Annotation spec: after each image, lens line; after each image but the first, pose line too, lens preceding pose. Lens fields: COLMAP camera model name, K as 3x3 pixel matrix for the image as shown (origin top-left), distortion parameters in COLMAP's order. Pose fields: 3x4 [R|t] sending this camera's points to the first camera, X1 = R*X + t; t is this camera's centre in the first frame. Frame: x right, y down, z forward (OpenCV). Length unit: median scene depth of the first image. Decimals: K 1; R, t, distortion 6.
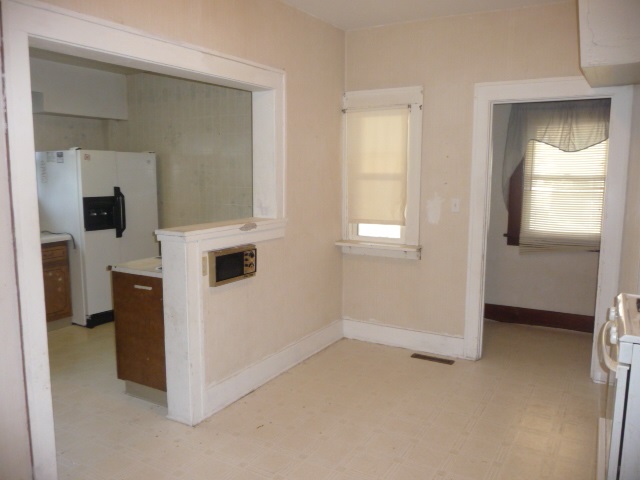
lens RADIAL K [[526.4, 0, 317.7], [0, 526.4, 240.3], [0, 0, 1]] dist [-0.012879, -0.006240]
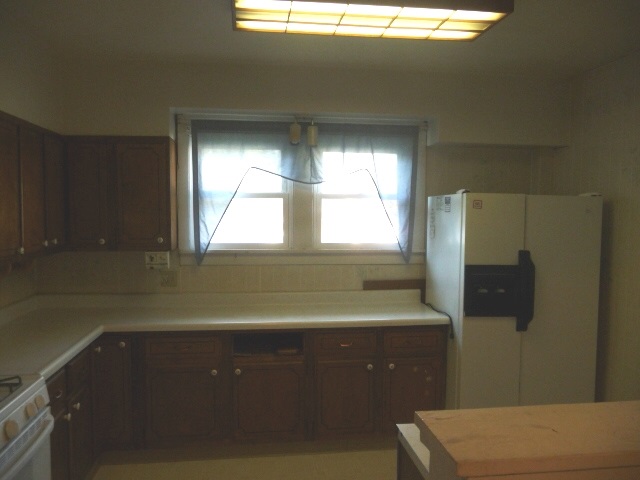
lens RADIAL K [[526.4, 0, 317.7], [0, 526.4, 240.3], [0, 0, 1]] dist [-0.012879, -0.006240]
pose [[0.615535, 0.051209, -0.786444, -0.044207], [-0.114396, 0.993124, -0.024870, -0.072432], [0.779763, 0.105274, 0.617161, 0.432906]]
